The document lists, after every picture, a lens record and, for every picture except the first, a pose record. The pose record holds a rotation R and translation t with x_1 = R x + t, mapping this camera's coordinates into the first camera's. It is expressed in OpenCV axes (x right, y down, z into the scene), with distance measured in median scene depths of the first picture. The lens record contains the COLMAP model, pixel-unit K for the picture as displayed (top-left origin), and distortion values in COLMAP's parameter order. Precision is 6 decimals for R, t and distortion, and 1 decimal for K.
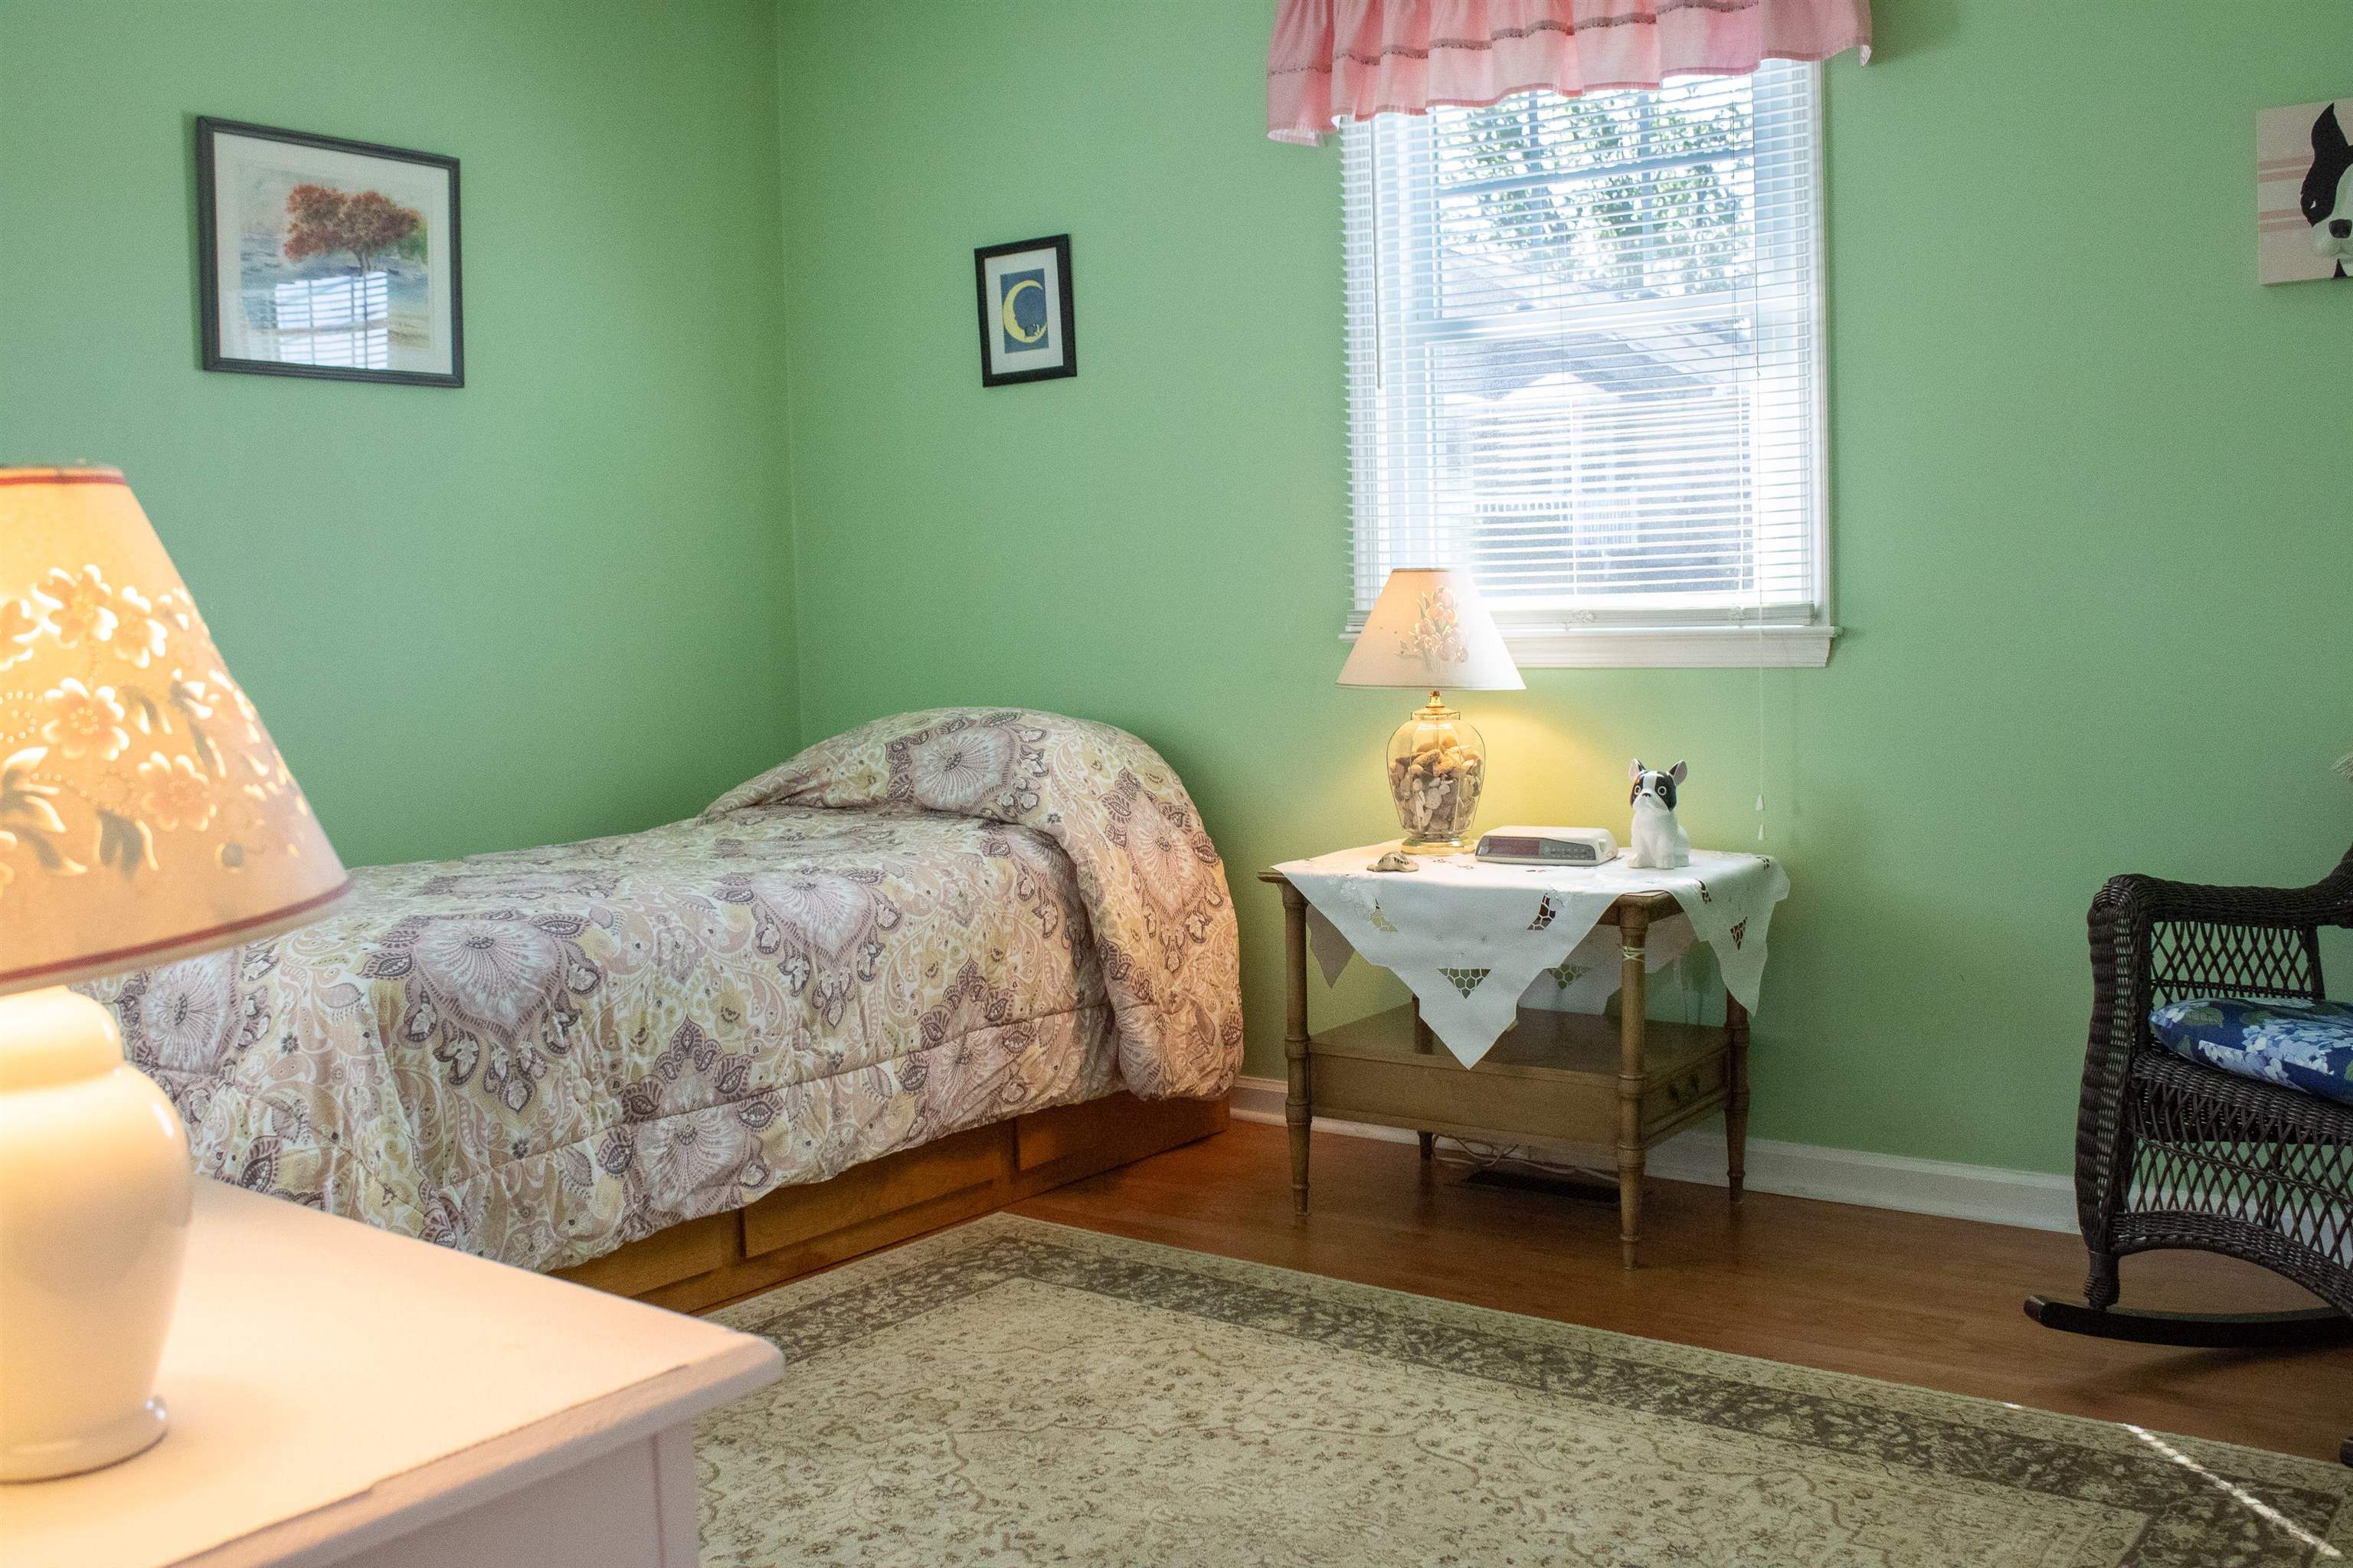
lens RADIAL K [[2193.9, 0, 1170.3], [0, 2193.9, 795.8], [0, 0, 1]] dist [-0.159676, 0.164370]
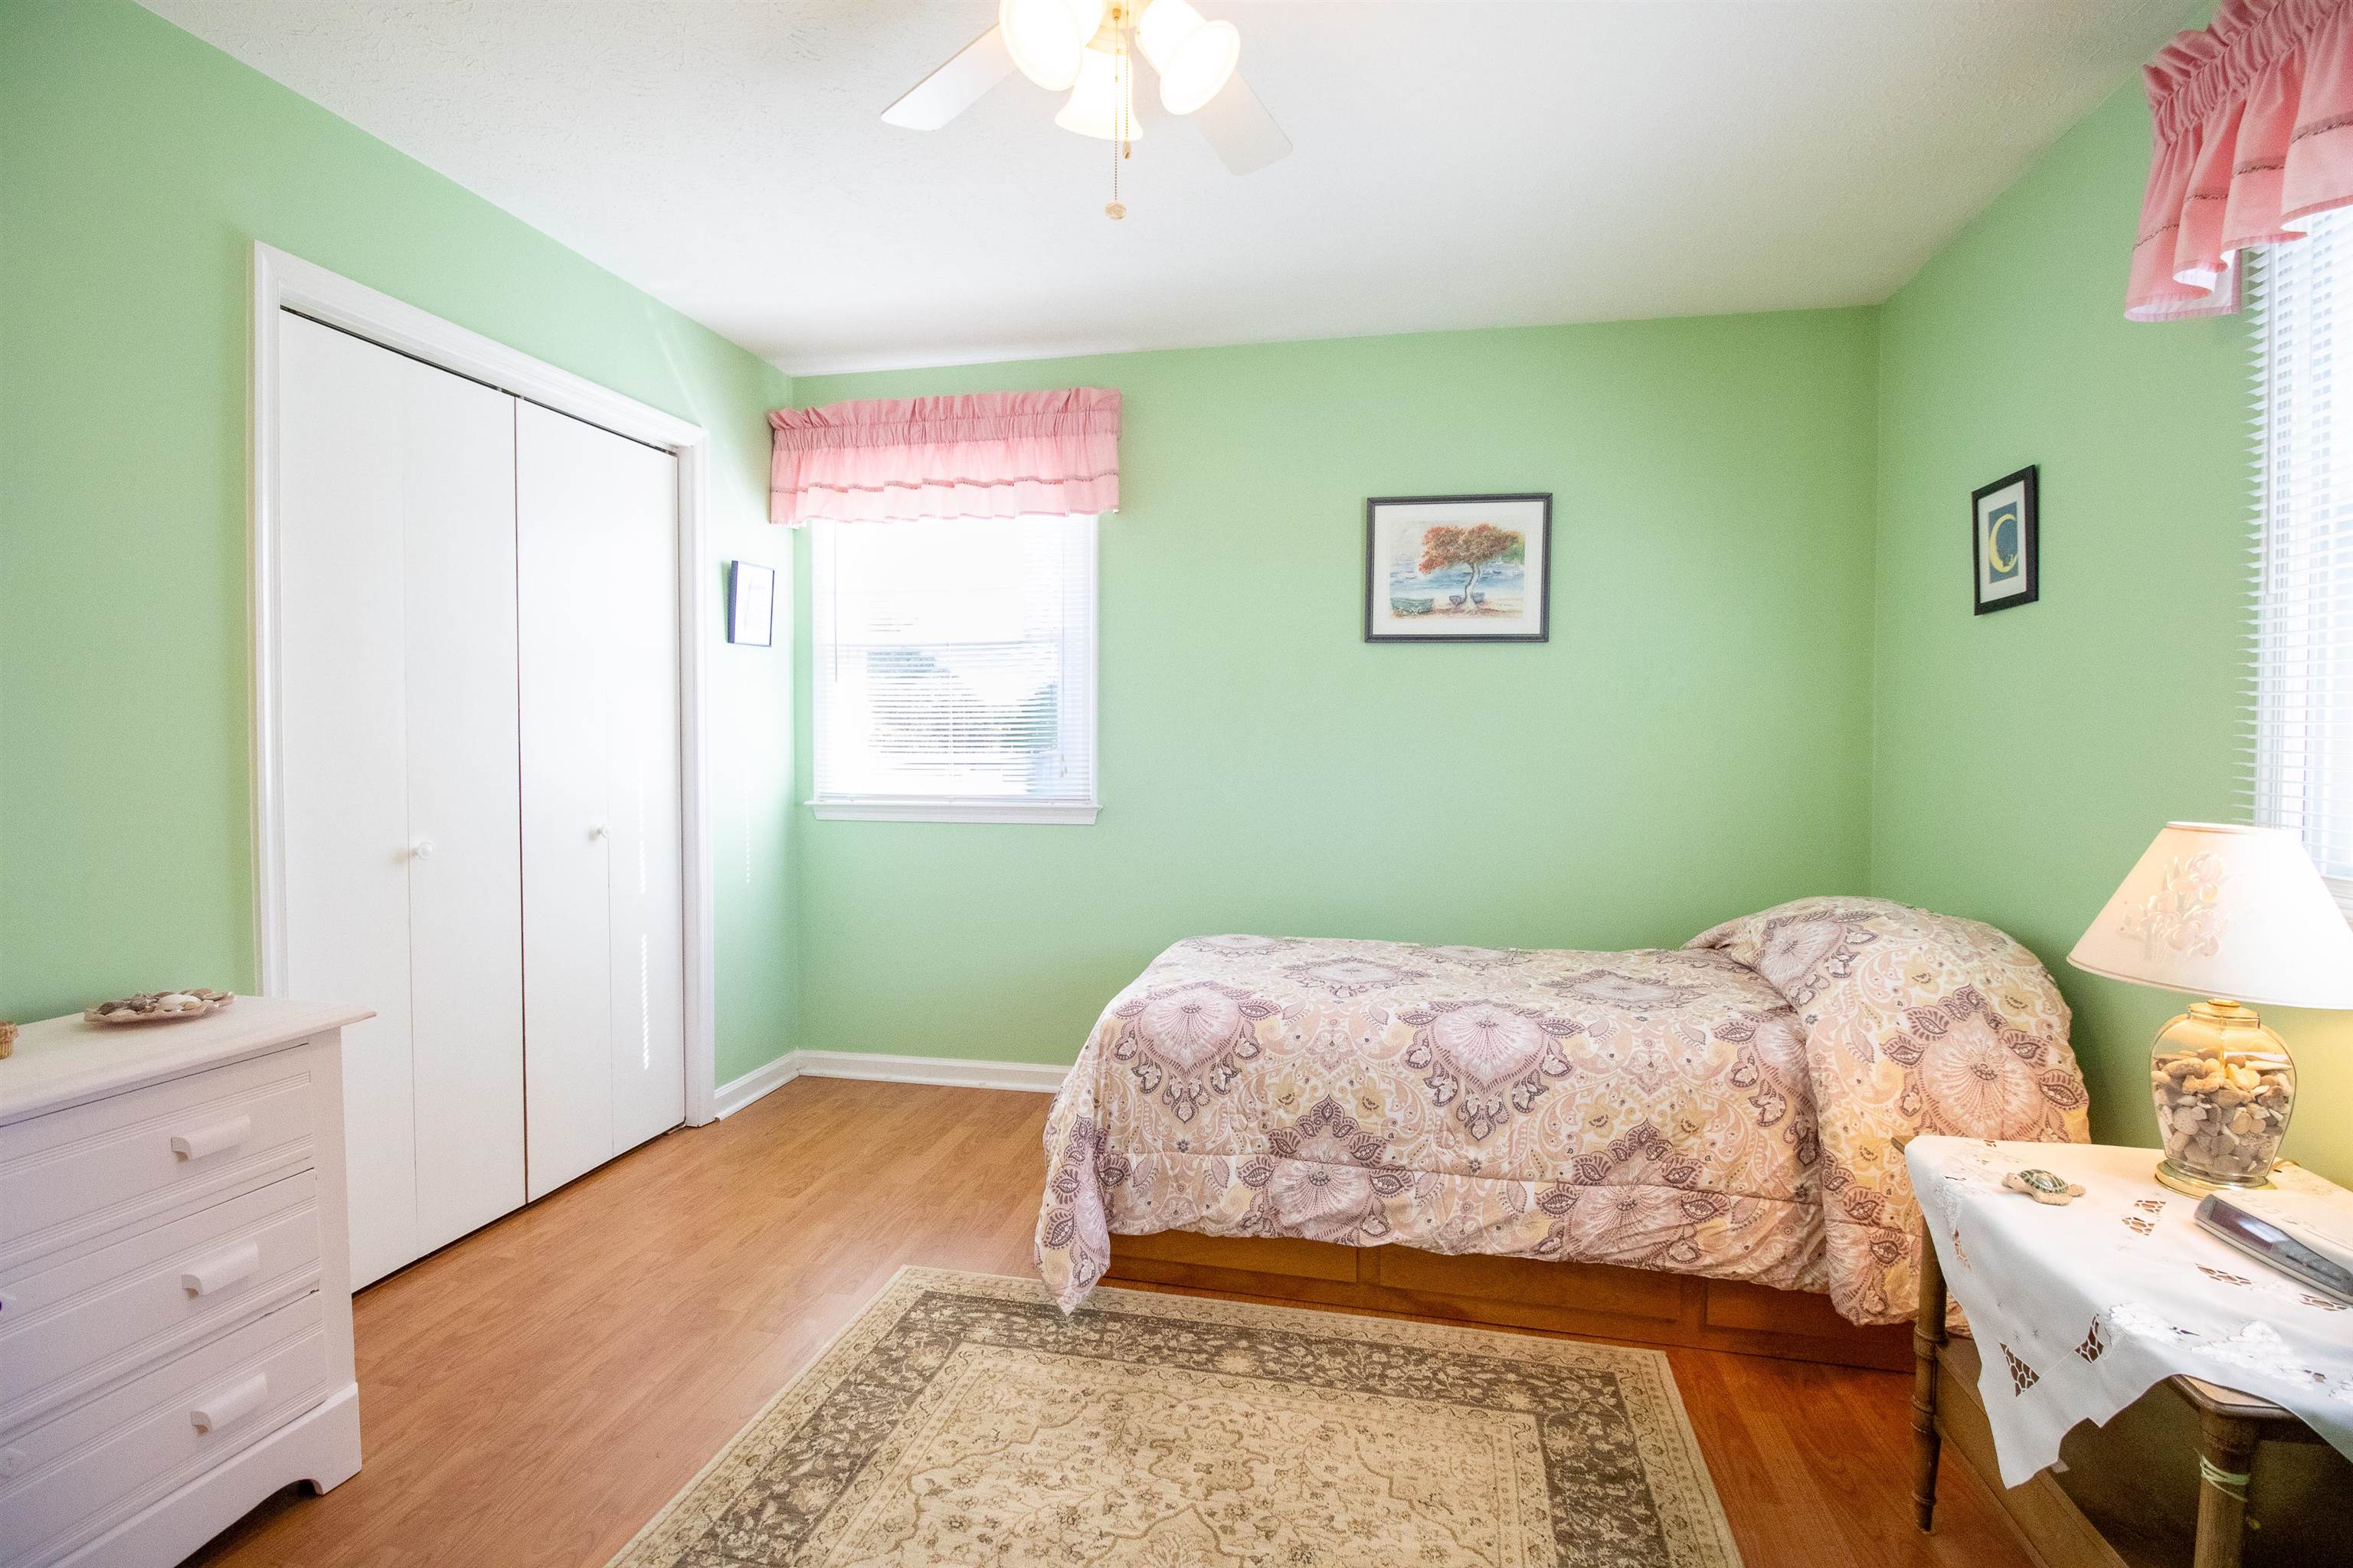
lens RADIAL K [[1078.3, 0, 1190.0], [0, 1078.3, 776.0], [0, 0, 1]] dist [0.001268, -0.015119]
pose [[0.421775, 0.057002, -0.904907, 0.367314], [-0.102981, 0.994575, 0.014652, -0.107703], [0.900833, 0.087008, 0.425358, 0.610496]]
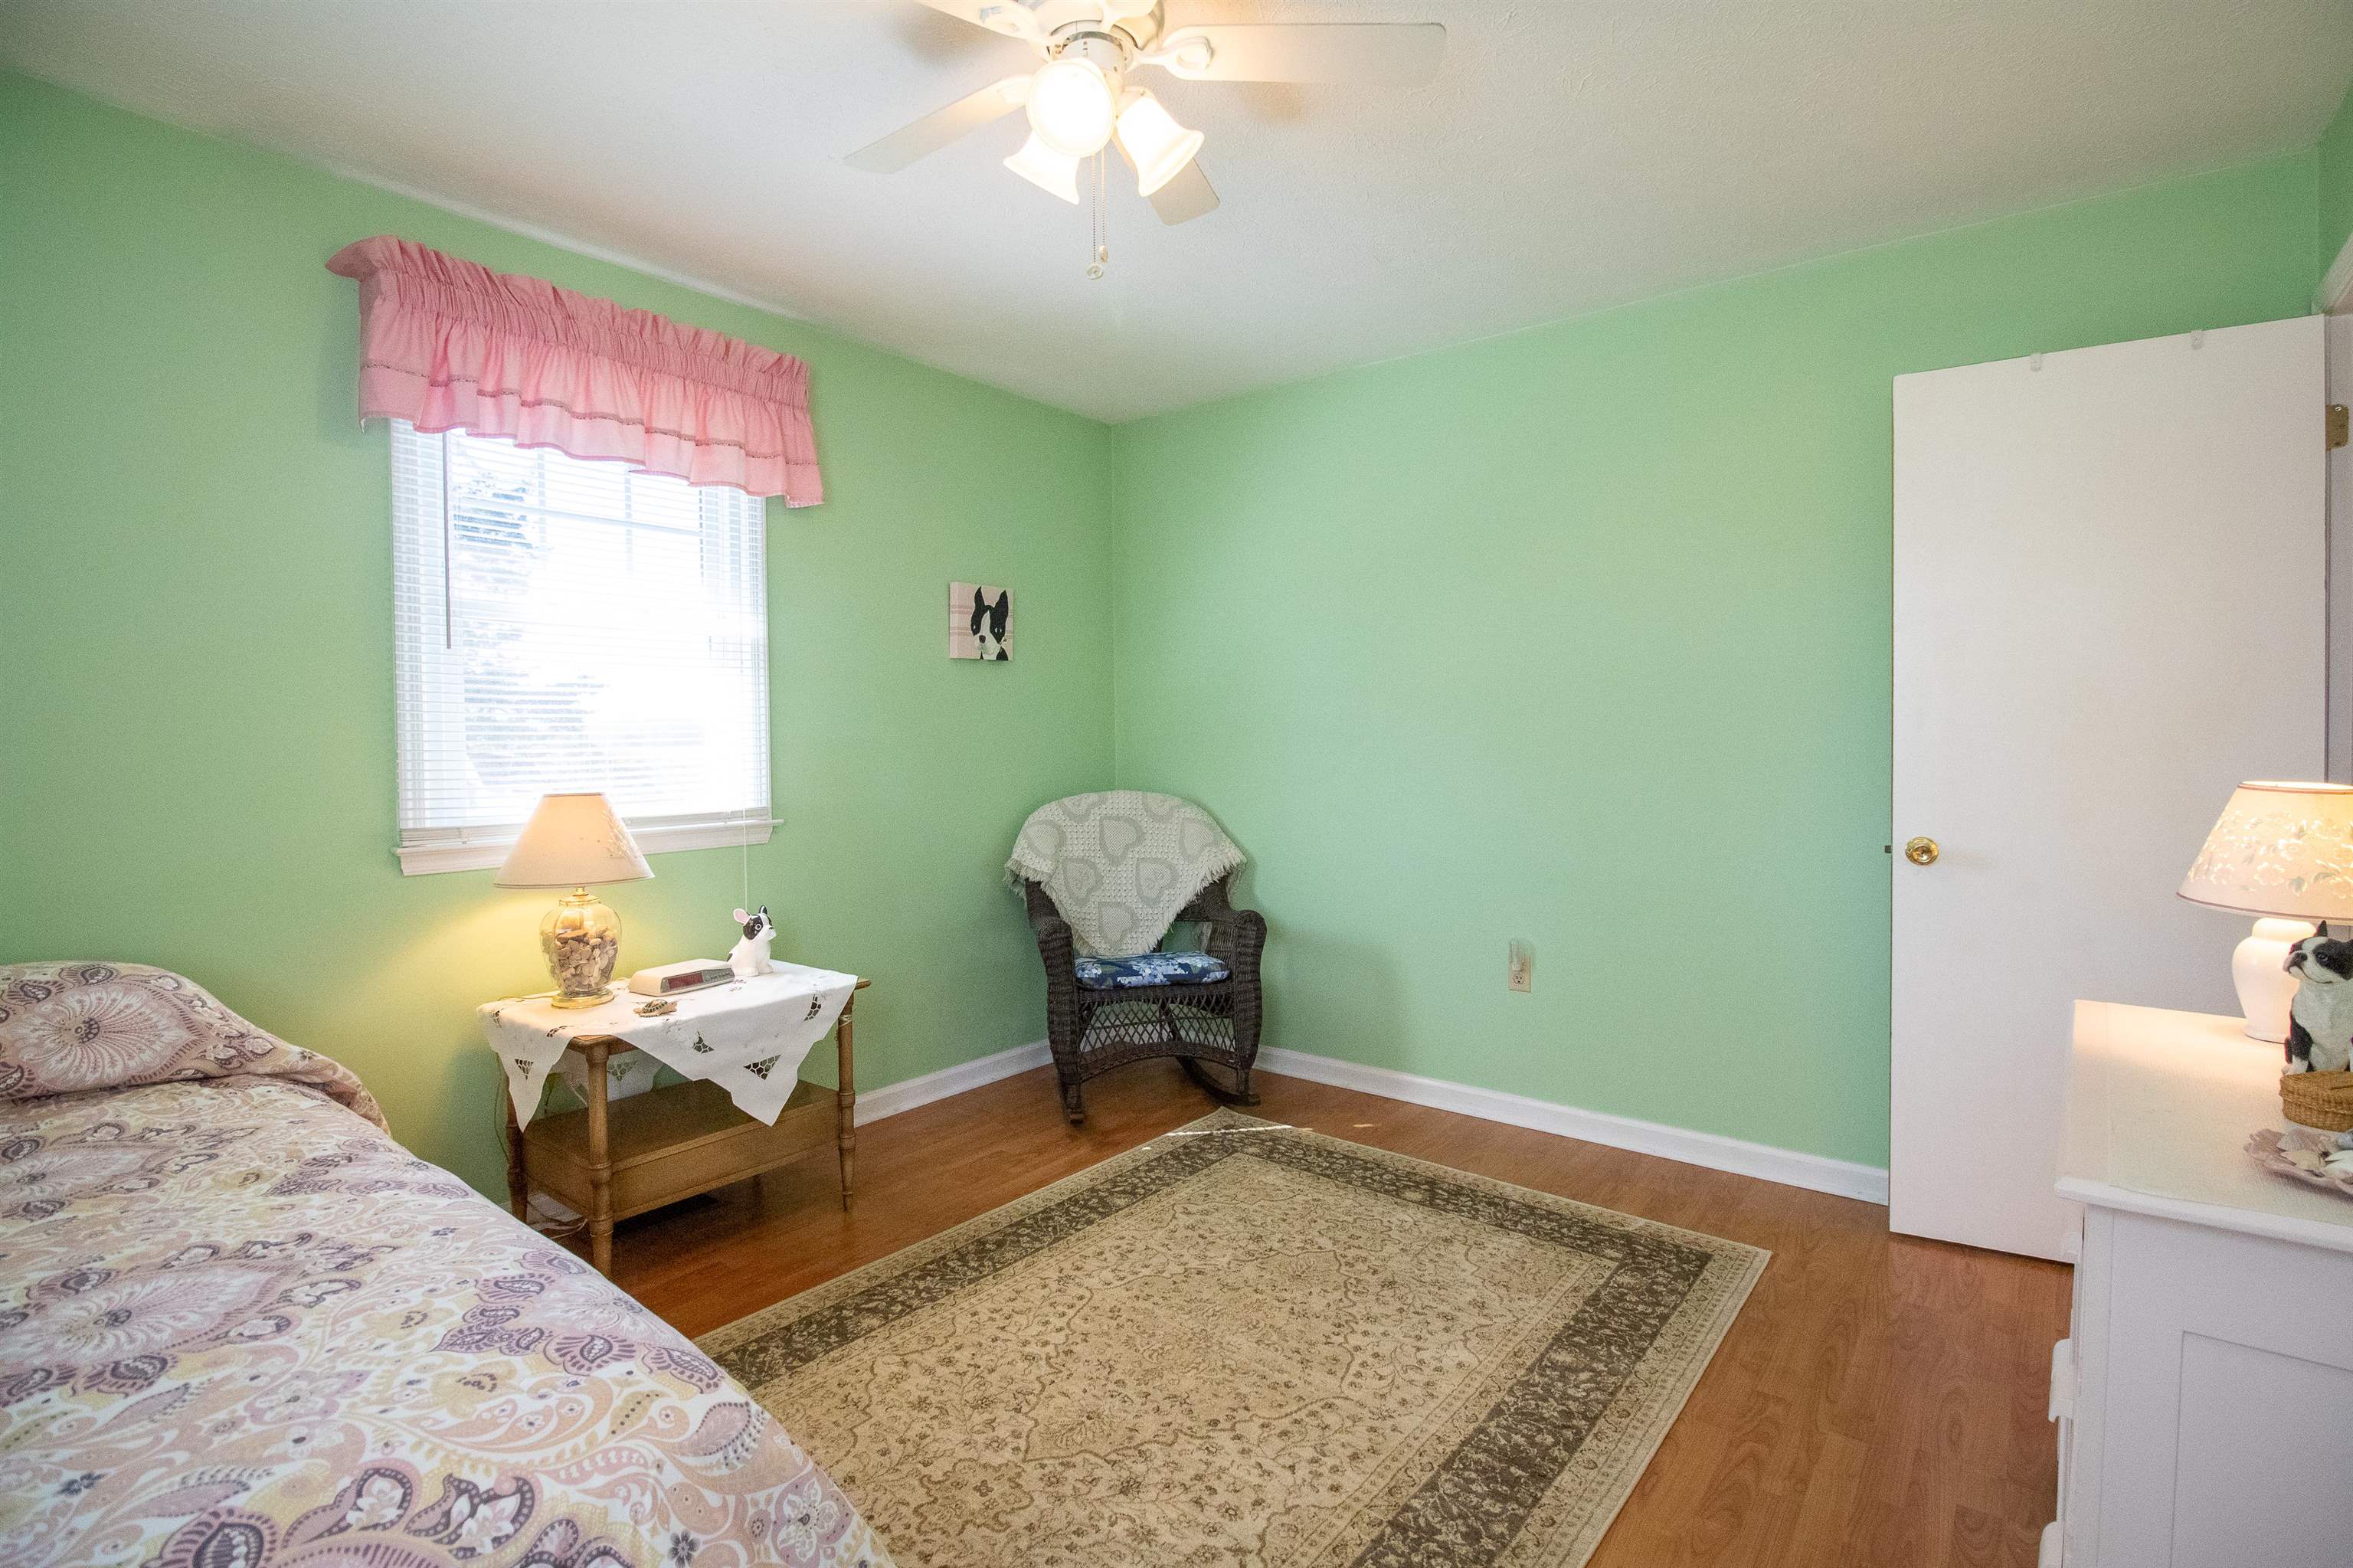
lens RADIAL K [[1112.1, 0, 1172.9], [0, 1112.1, 775.4], [0, 0, 1]] dist [0.001516, -0.016145]
pose [[0.045649, -0.007473, 0.998930, -0.661624], [0.102253, 0.994755, 0.002769, -0.095203], [-0.993710, 0.102017, 0.046173, 0.725785]]
